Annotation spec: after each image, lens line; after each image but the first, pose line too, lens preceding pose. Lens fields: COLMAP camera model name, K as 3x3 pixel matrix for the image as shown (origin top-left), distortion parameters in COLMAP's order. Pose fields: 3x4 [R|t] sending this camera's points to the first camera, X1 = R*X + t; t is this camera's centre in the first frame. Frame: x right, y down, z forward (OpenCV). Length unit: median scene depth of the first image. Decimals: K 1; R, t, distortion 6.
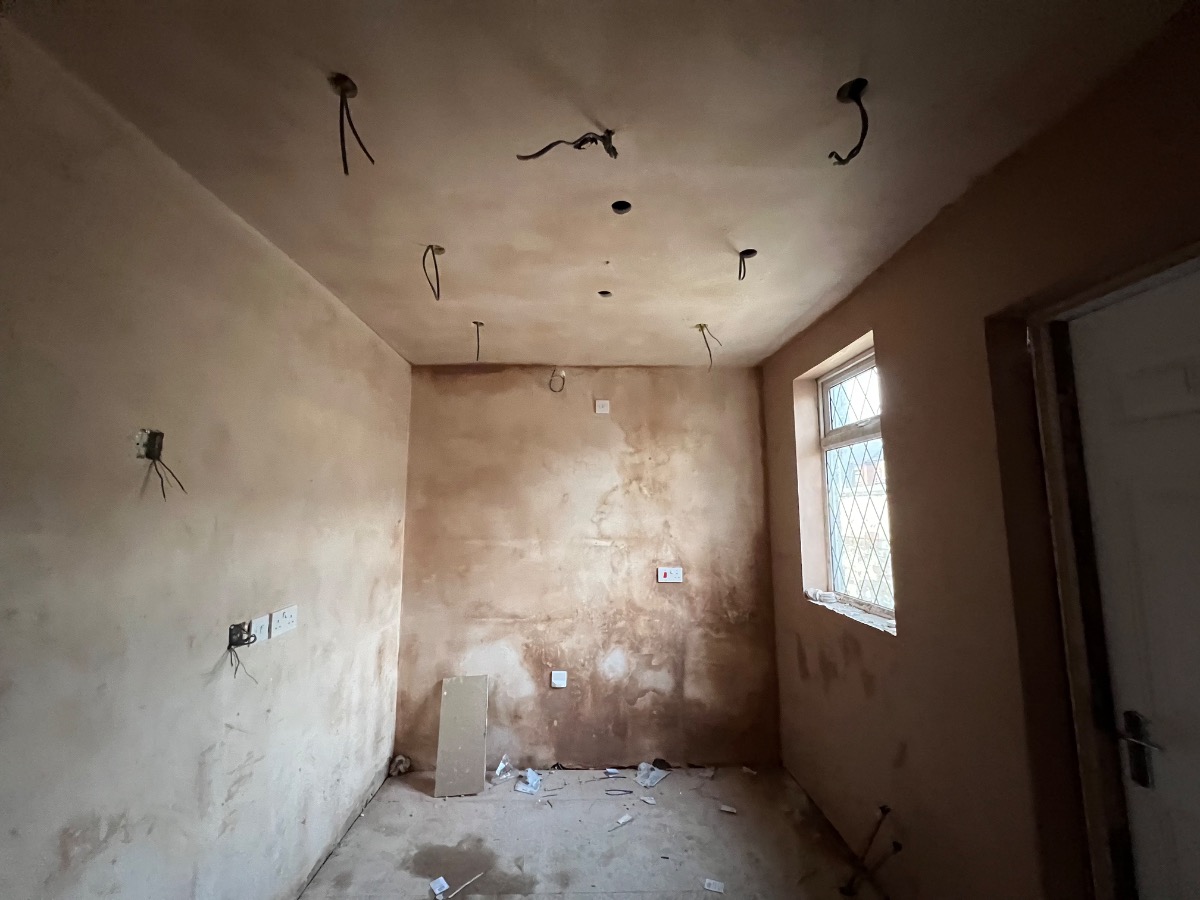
lens RADIAL K [[483.1, 0, 597.7], [0, 483.1, 452.6], [0, 0, 1]] dist [-0.001563, 0.000180]
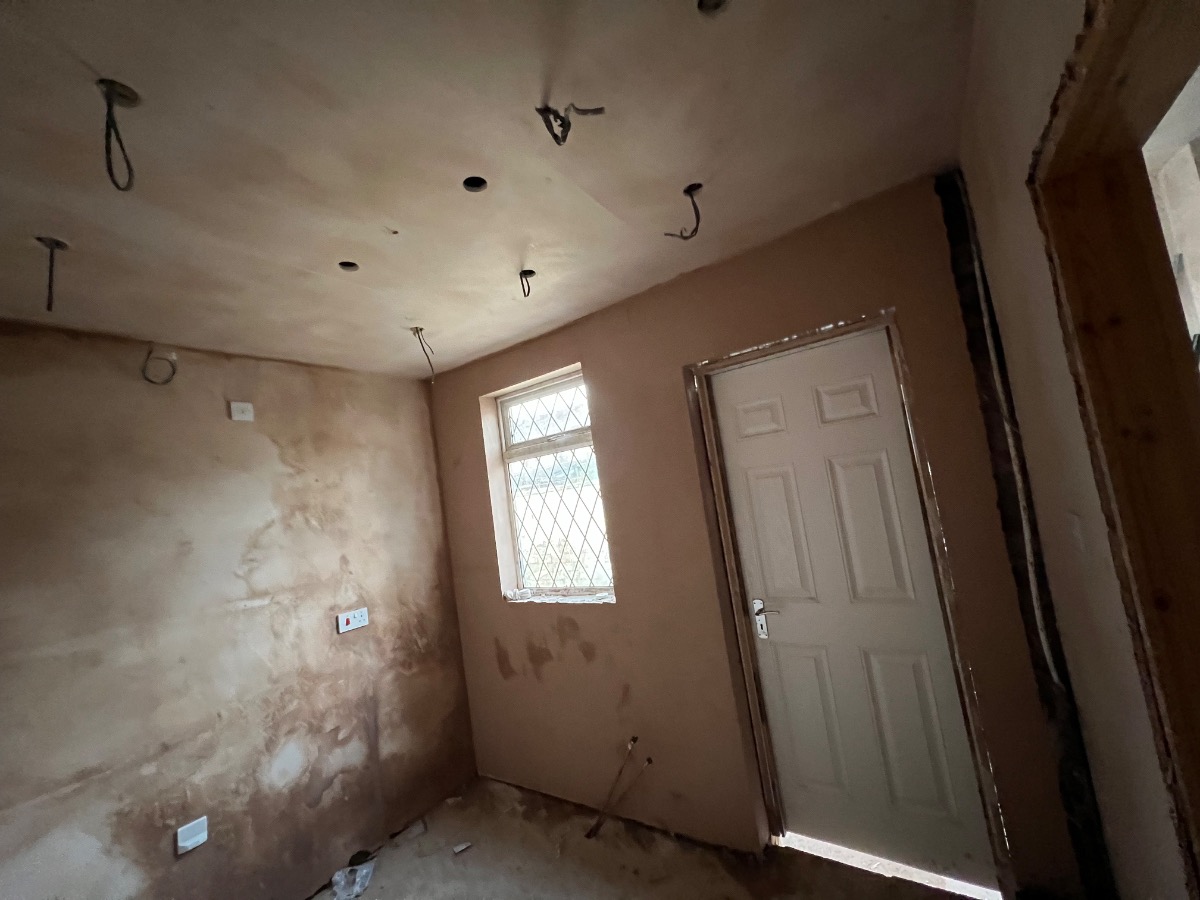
lens RADIAL K [[480.6, 0, 598.3], [0, 480.6, 451.4], [0, 0, 1]] dist [-0.002049, -0.000350]
pose [[0.580363, -0.009444, 0.814303, -0.276665], [0.044392, 0.998813, -0.020055, 0.000949], [-0.813147, 0.047788, 0.580093, 0.175213]]
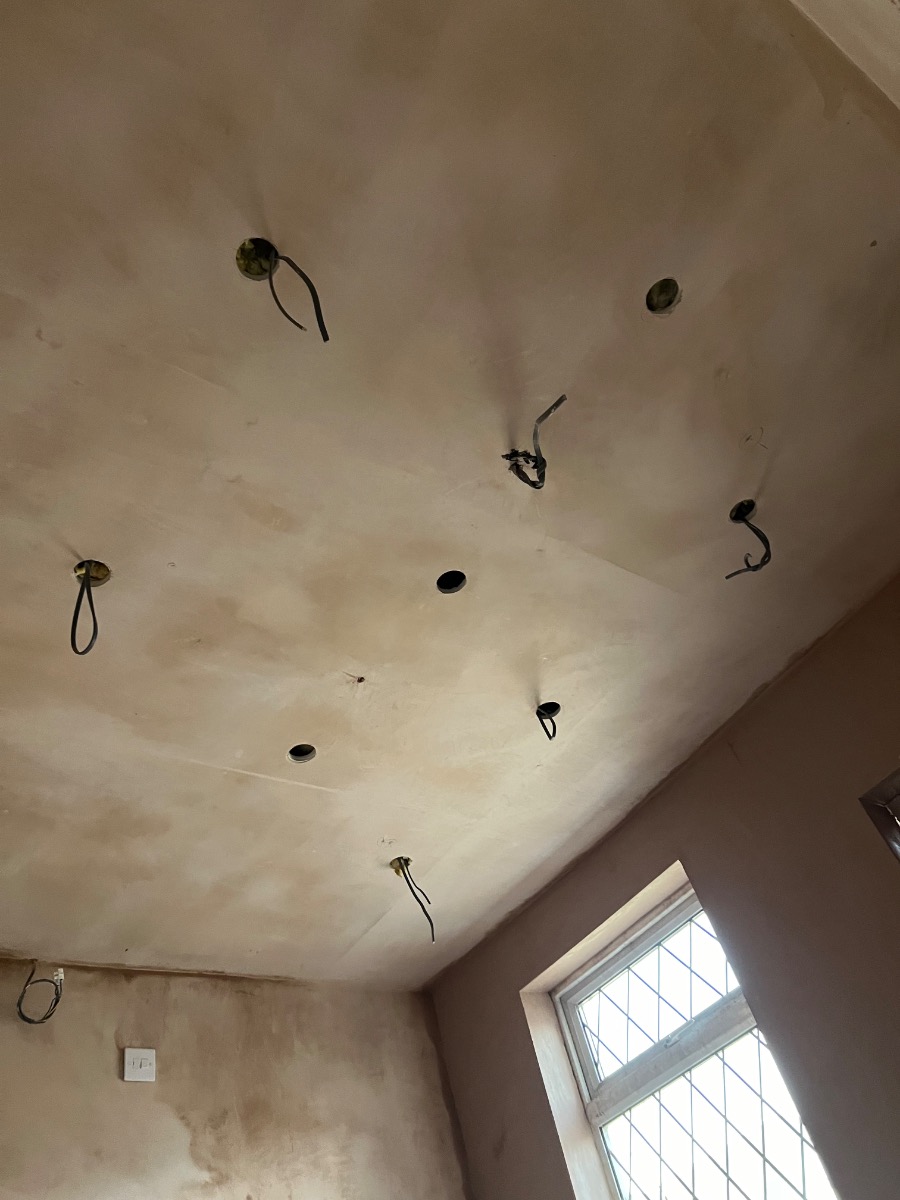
lens RADIAL K [[911.4, 0, 457.2], [0, 911.4, 600.2], [0, 0, 1]] dist [0.042232, -0.045394]
pose [[0.810222, 0.274087, 0.518089, -0.310777], [0.160224, 0.746685, -0.645593, 0.175422], [-0.563798, 0.606084, 0.561065, 0.152224]]
